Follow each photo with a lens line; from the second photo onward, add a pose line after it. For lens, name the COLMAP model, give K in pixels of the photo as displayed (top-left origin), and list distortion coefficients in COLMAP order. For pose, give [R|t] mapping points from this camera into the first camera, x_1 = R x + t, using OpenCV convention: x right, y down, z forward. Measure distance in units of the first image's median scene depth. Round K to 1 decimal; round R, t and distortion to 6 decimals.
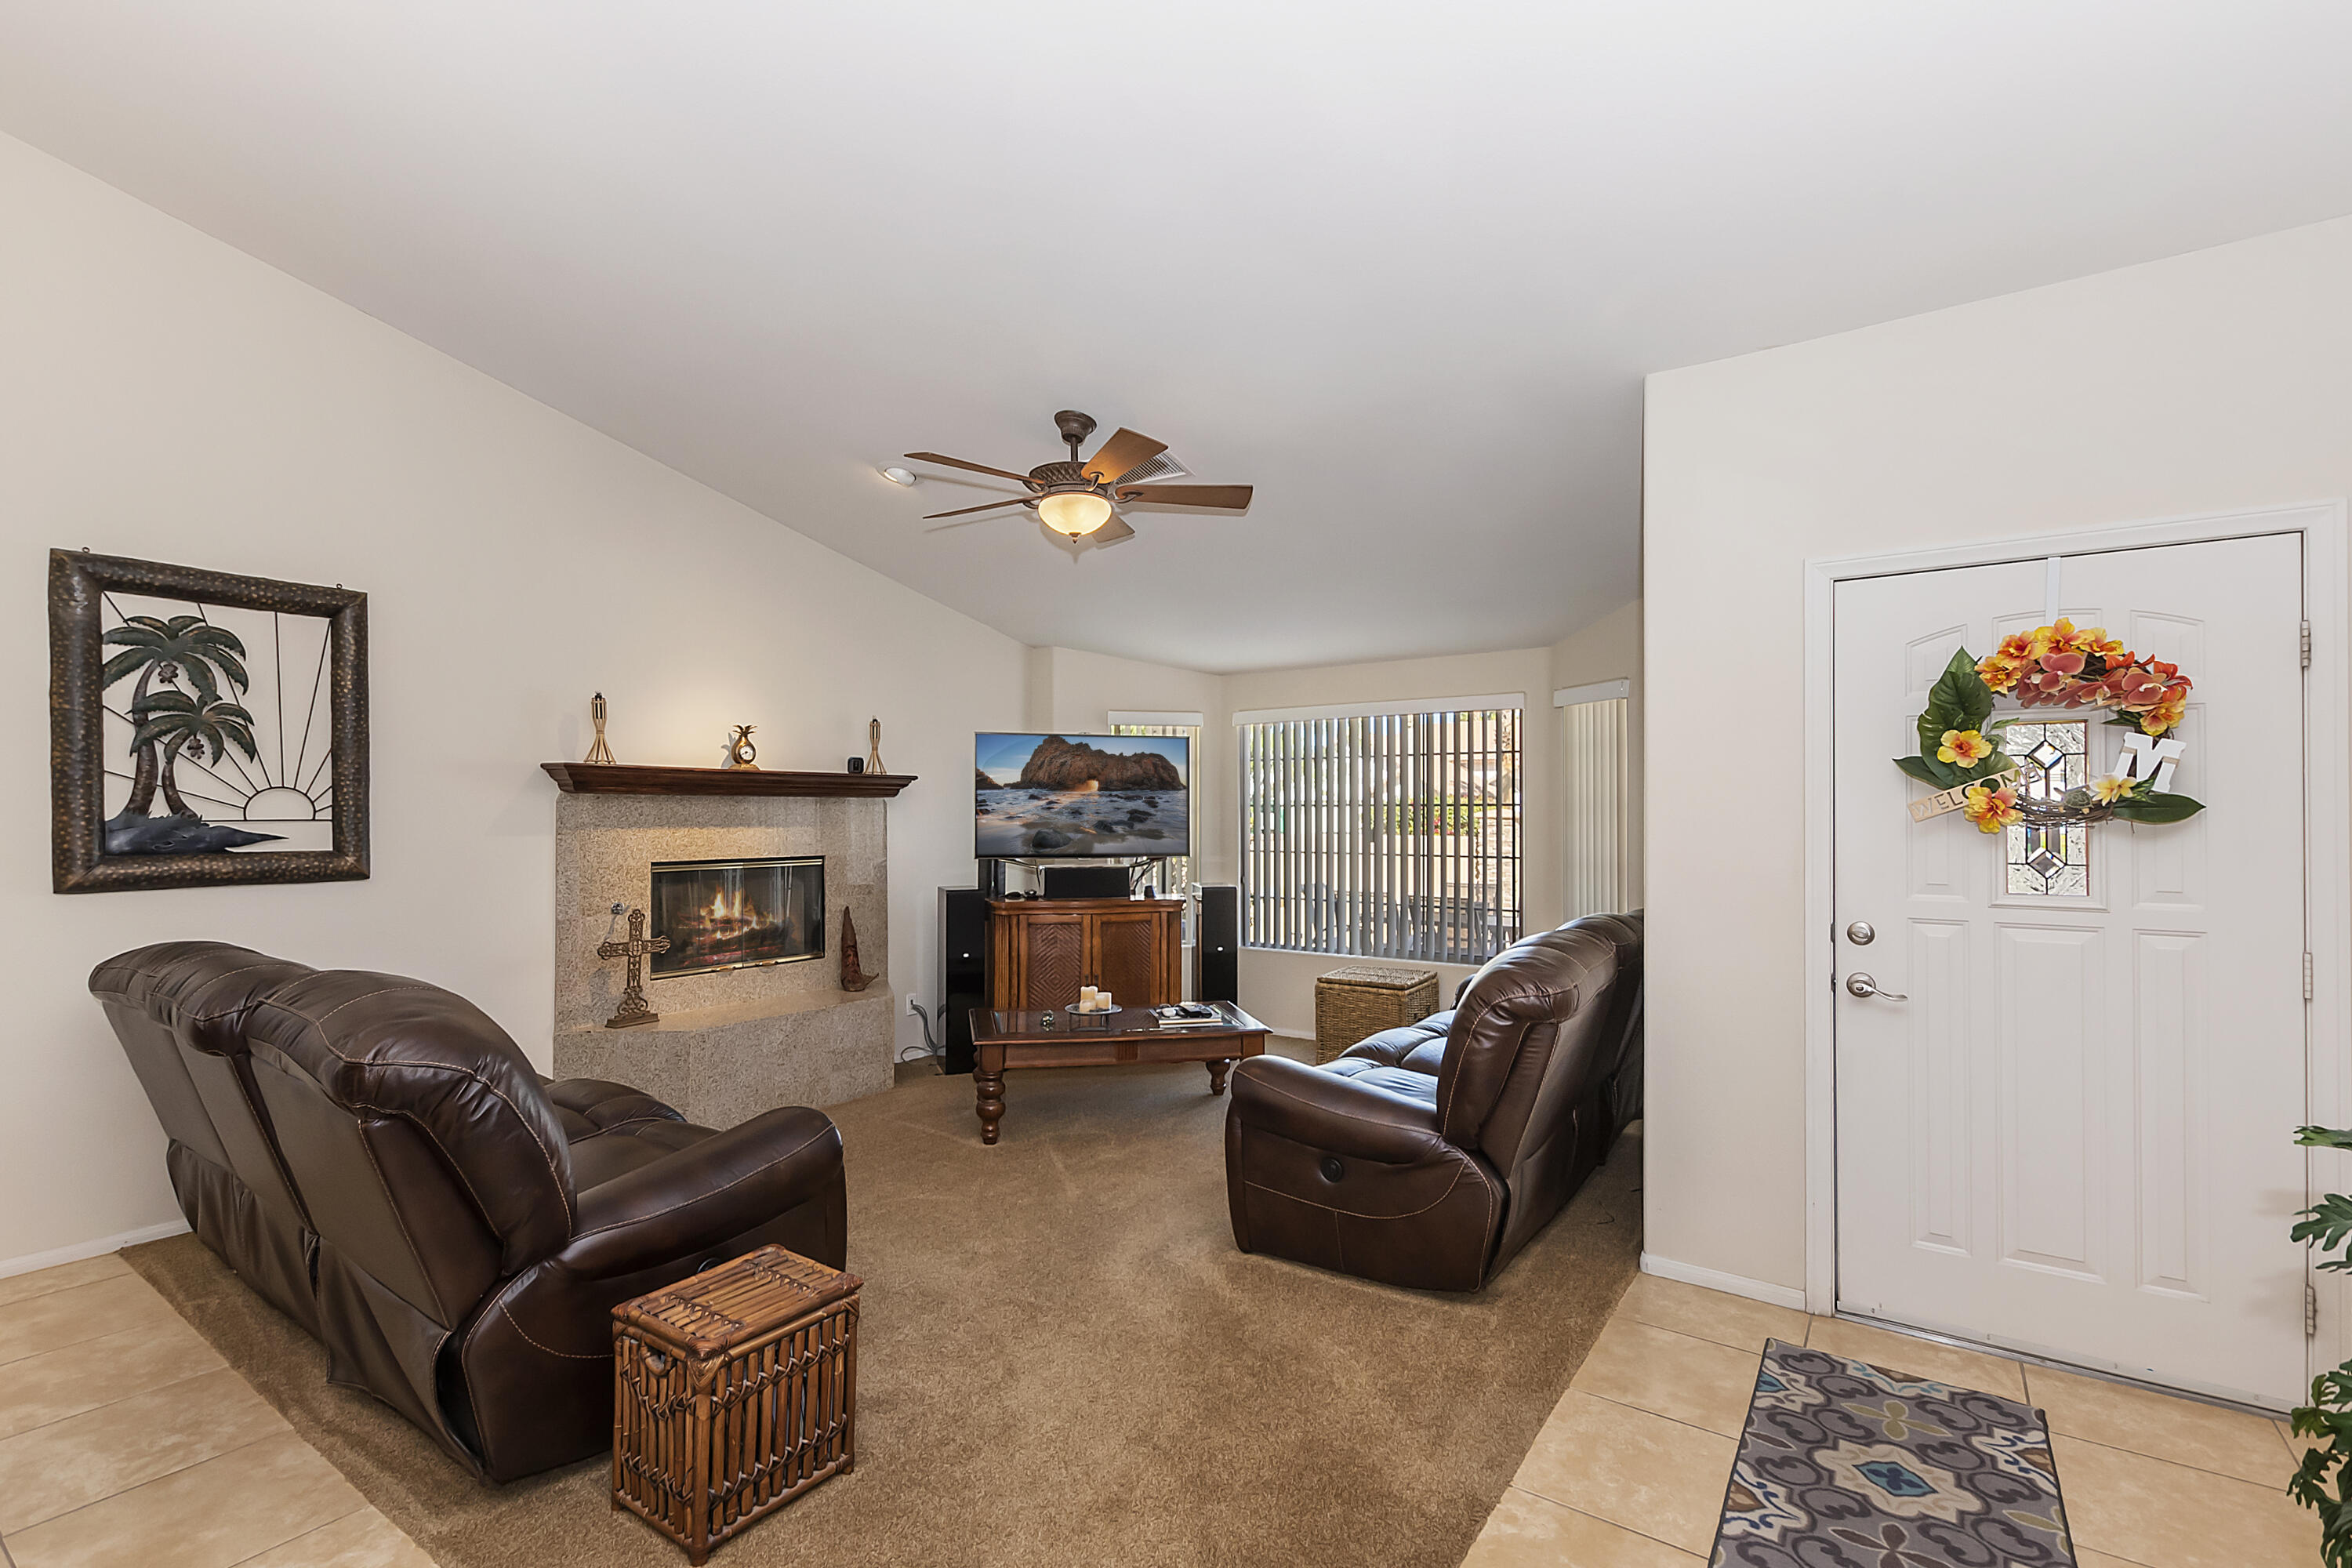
lens RADIAL K [[1077.0, 0, 1149.9], [0, 1077.0, 822.3], [0, 0, 1]] dist [0.017326, -0.005296]
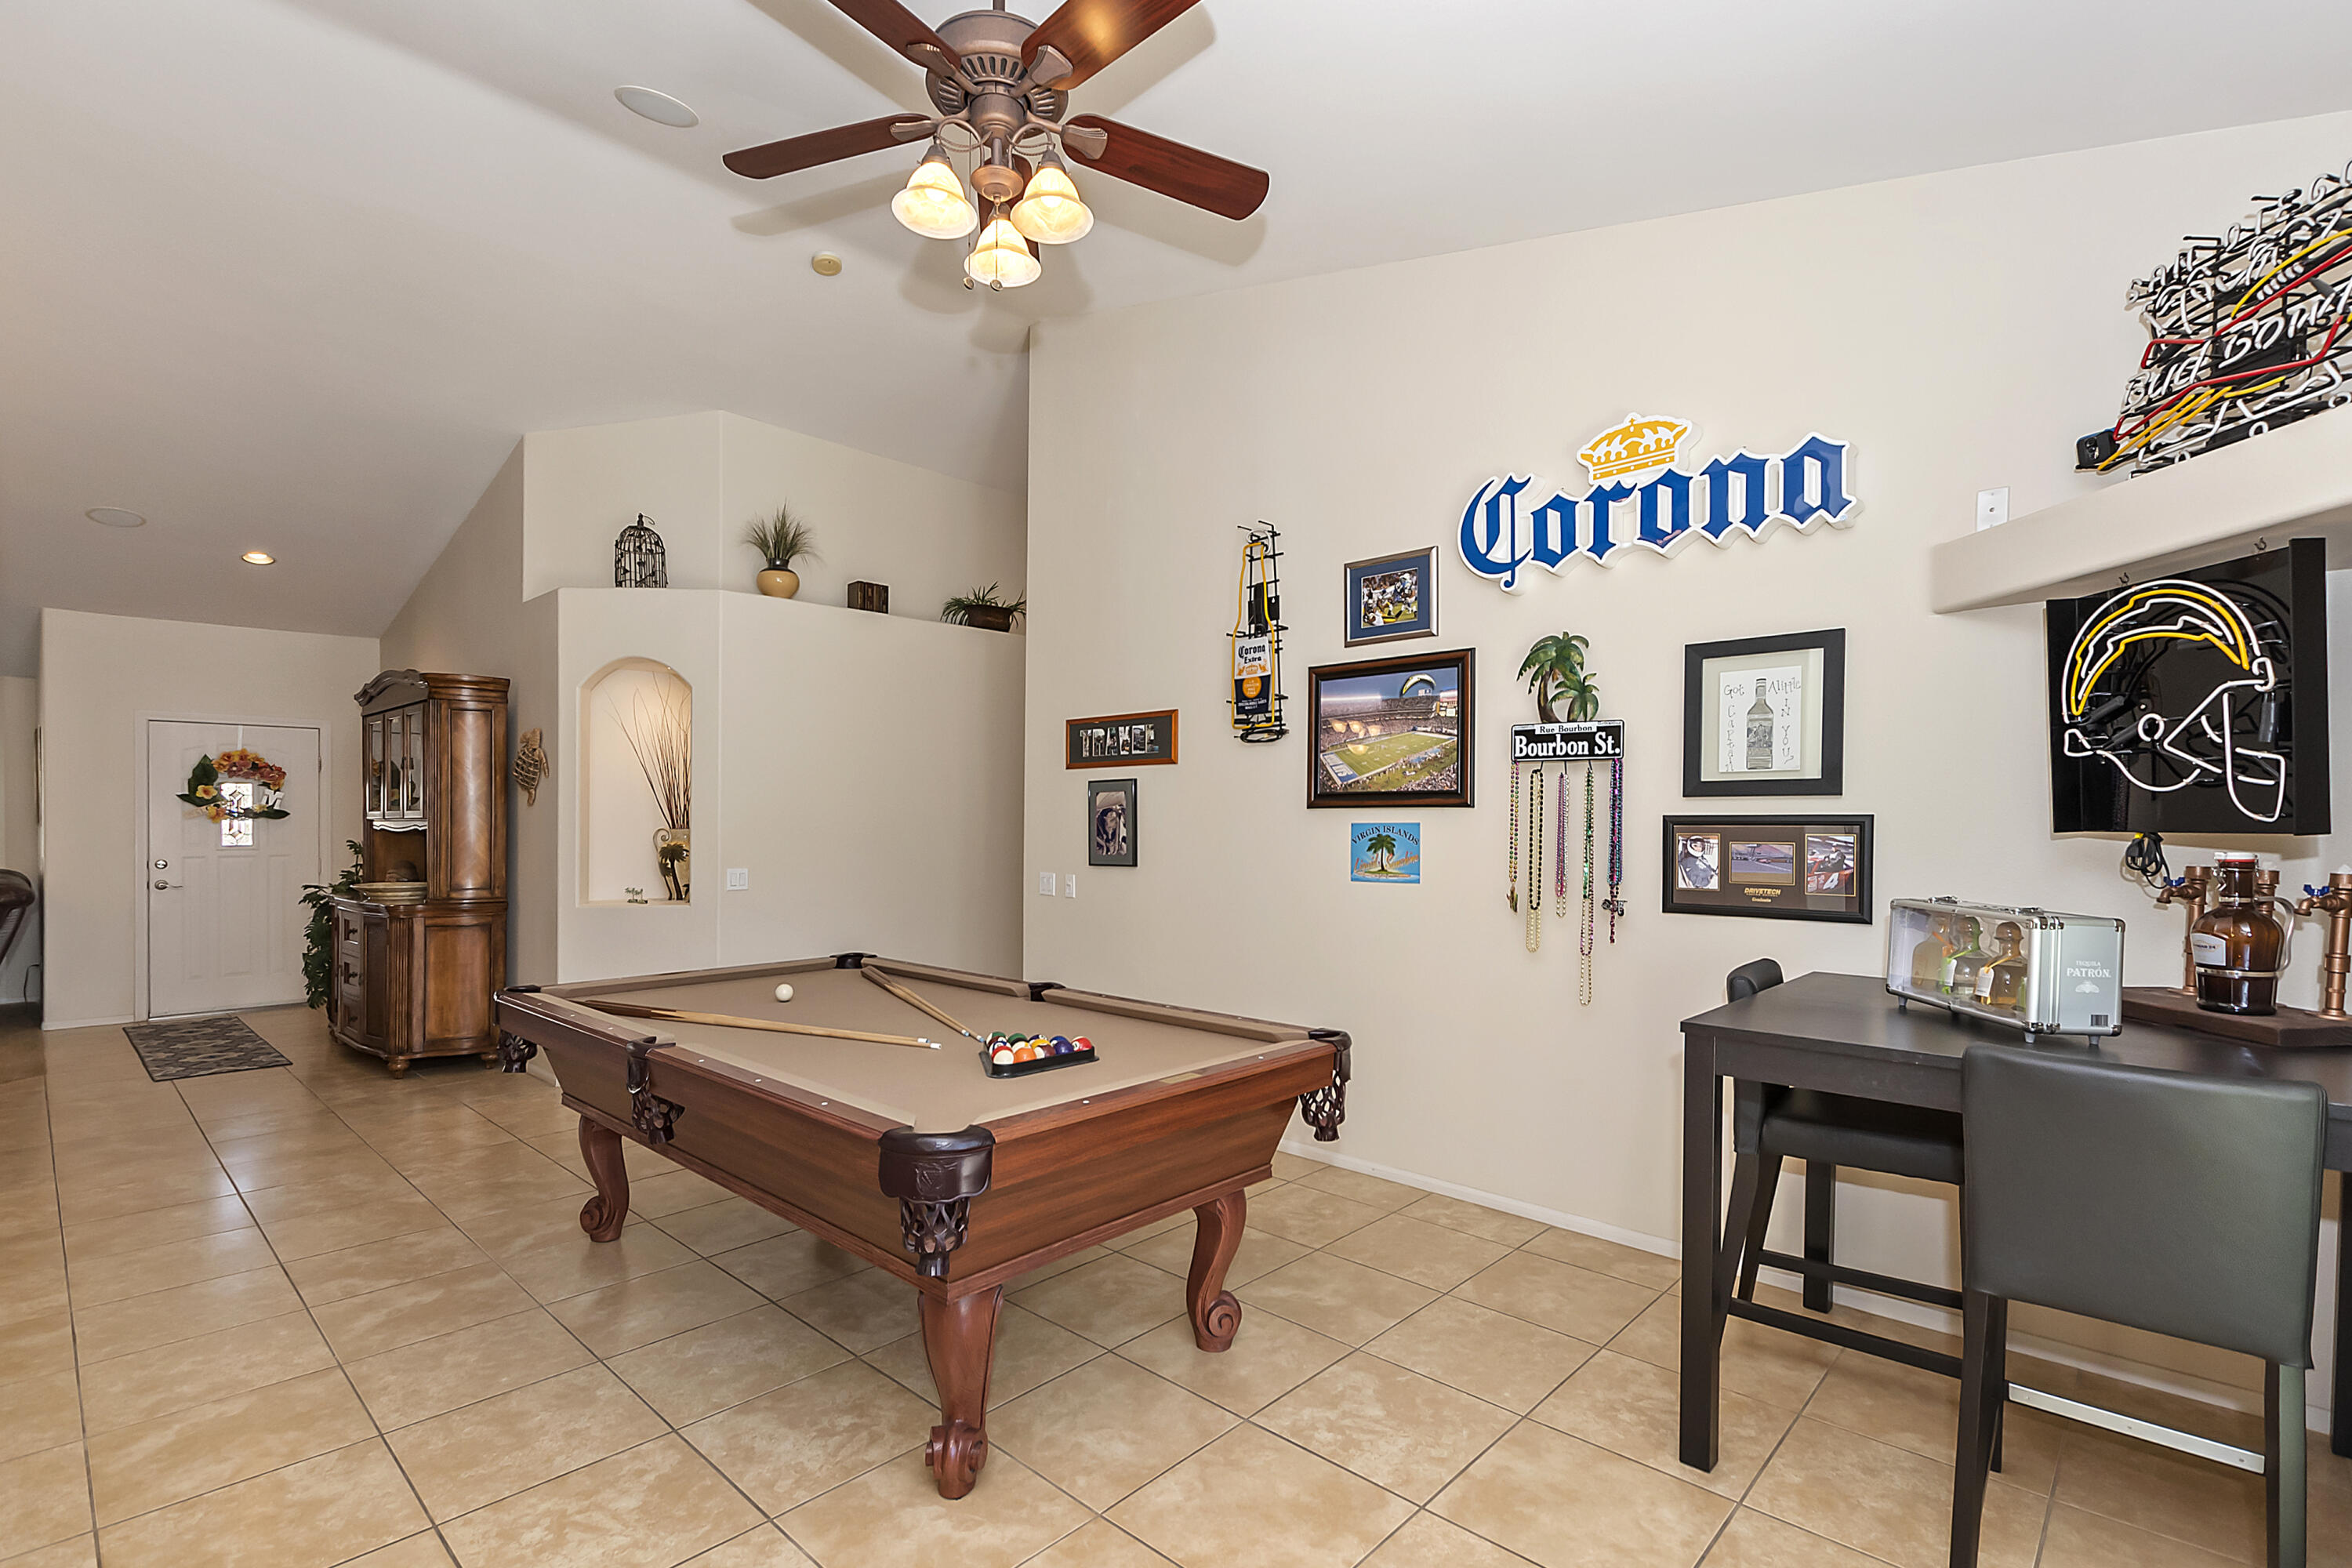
lens RADIAL K [[1077.0, 0, 1178.1], [0, 1077.0, 811.3], [0, 0, 1]] dist [0.017326, -0.005296]
pose [[0.113848, 0.009116, 0.993456, -1.149847], [-0.001747, 0.999958, -0.008975, 0.000157], [-0.993497, -0.000714, 0.113859, -1.179128]]
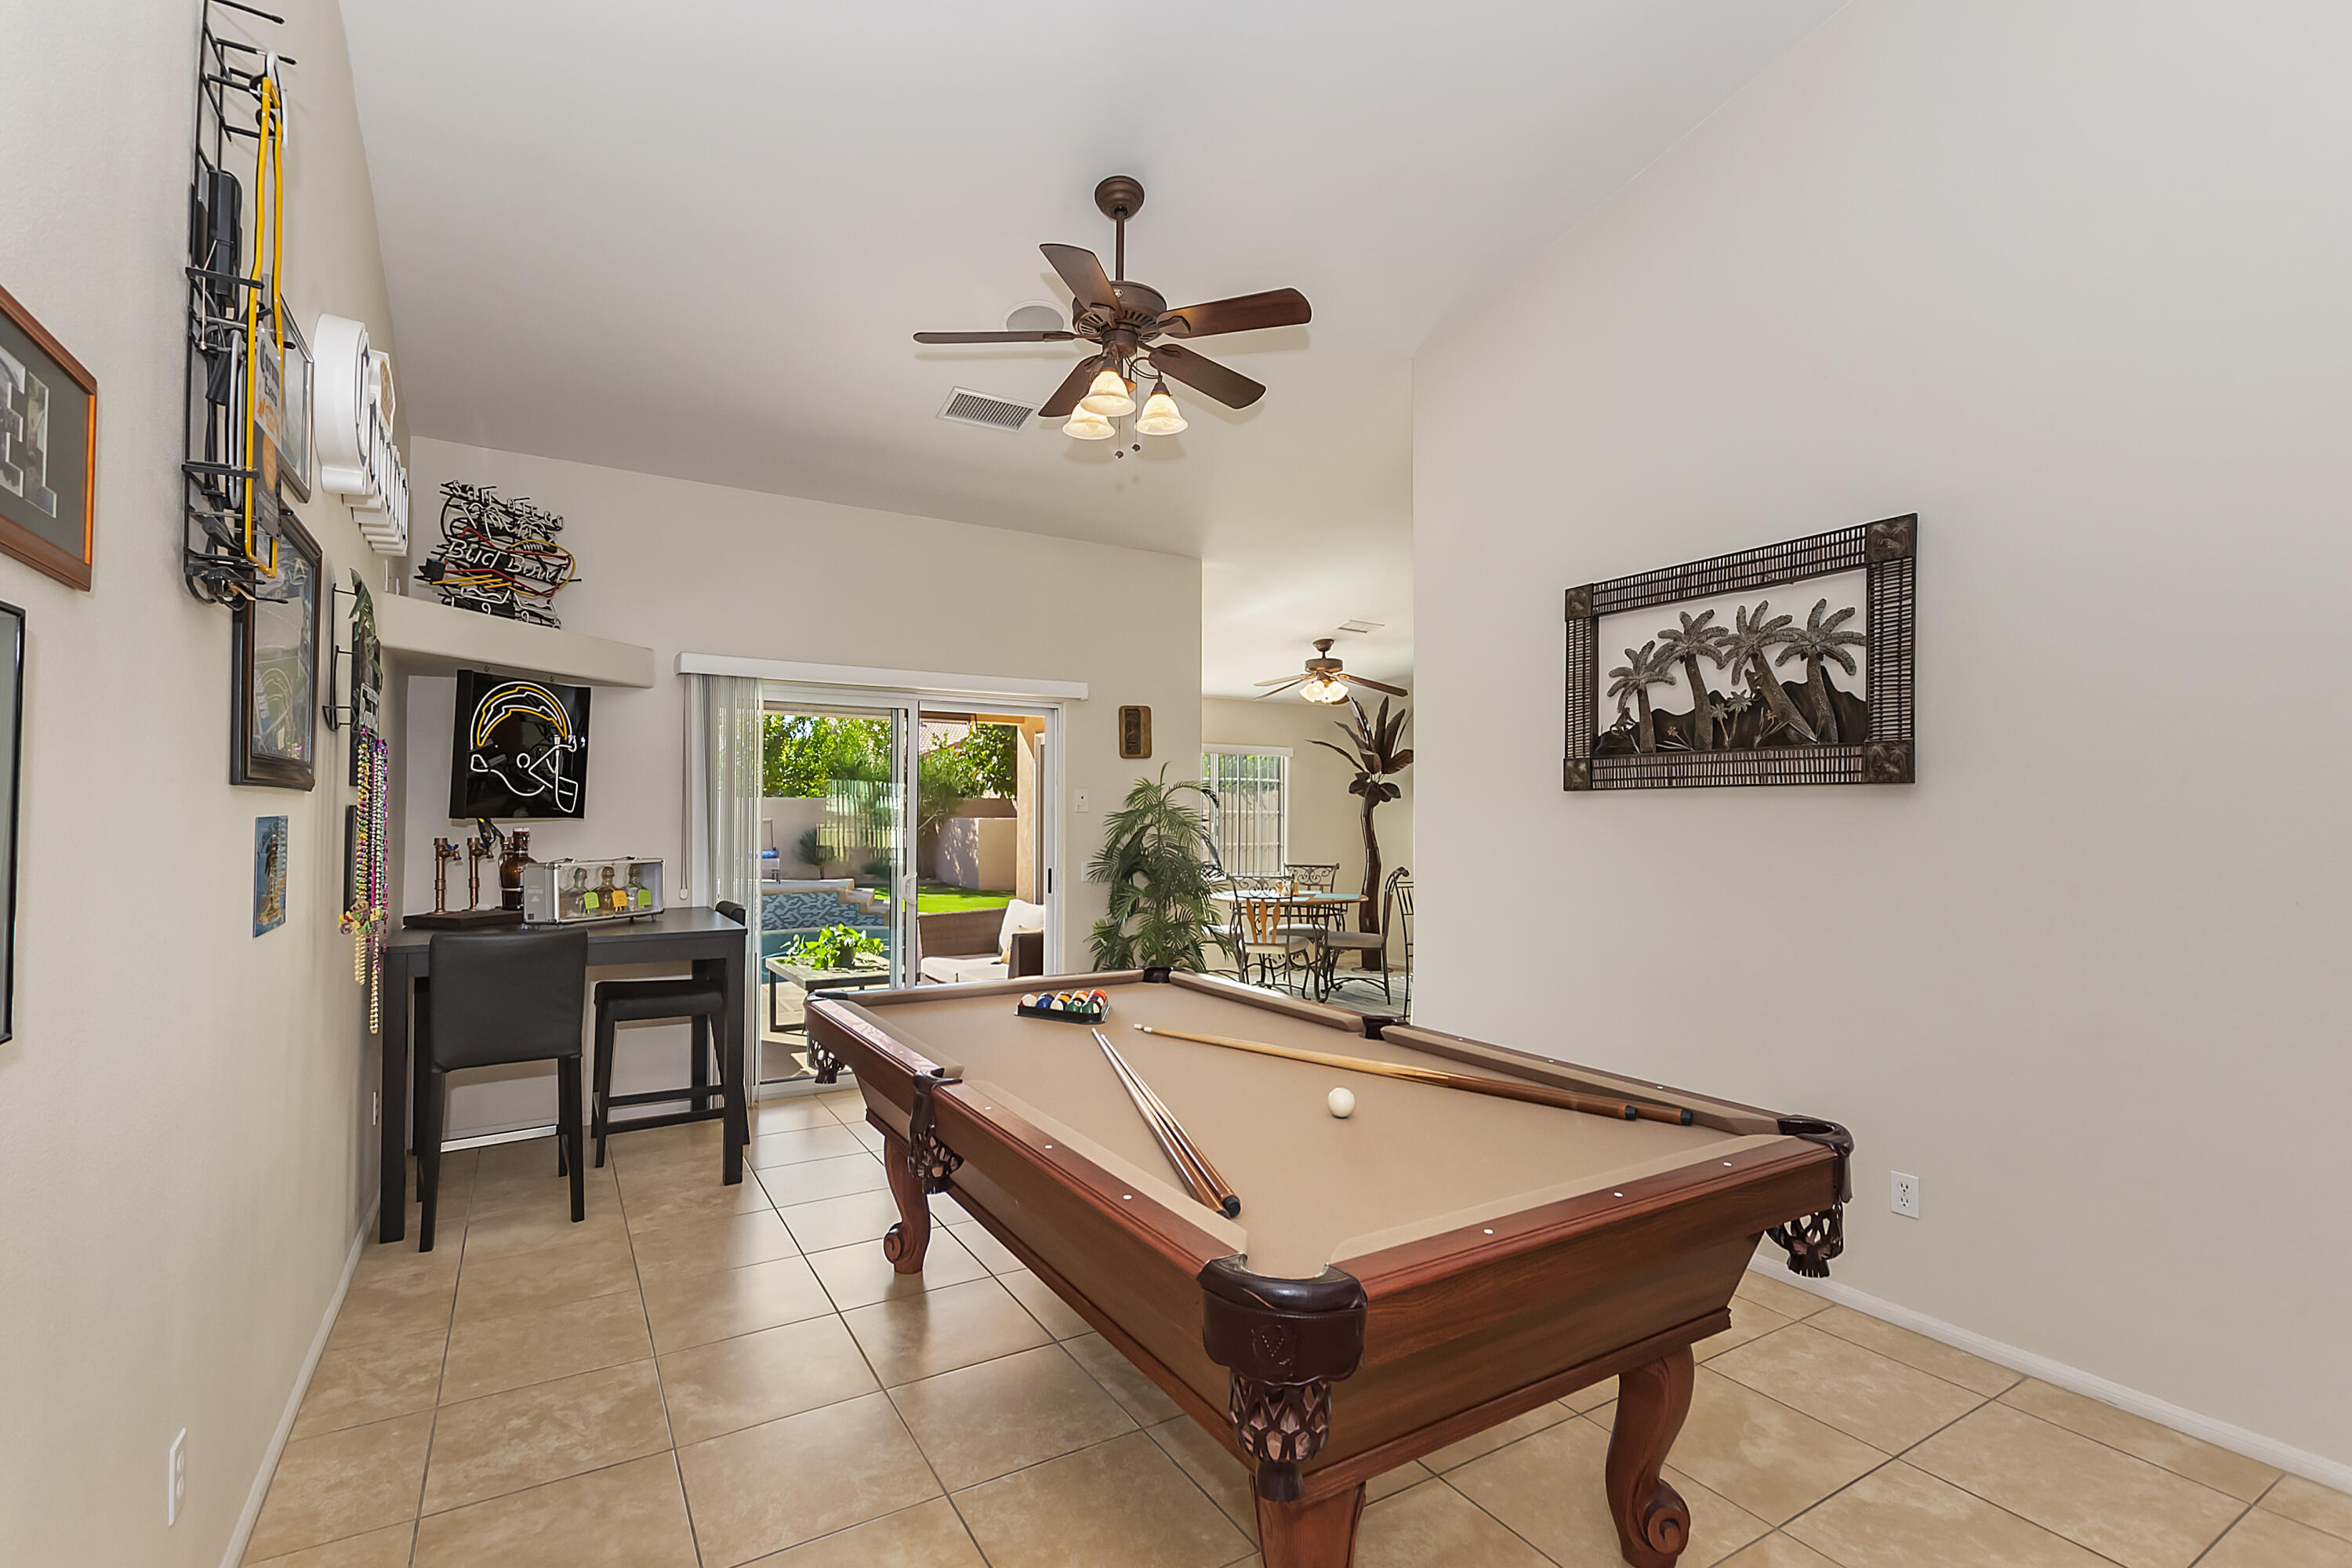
lens RADIAL K [[1055.9, 0, 1162.0], [0, 1055.9, 797.0], [0, 0, 1]] dist [0.021972, -0.000794]
pose [[-0.390171, -0.018435, -0.920558, 0.246208], [-0.008527, 0.999829, -0.016409, -0.003455], [0.920703, 0.001447, -0.390262, -0.627740]]
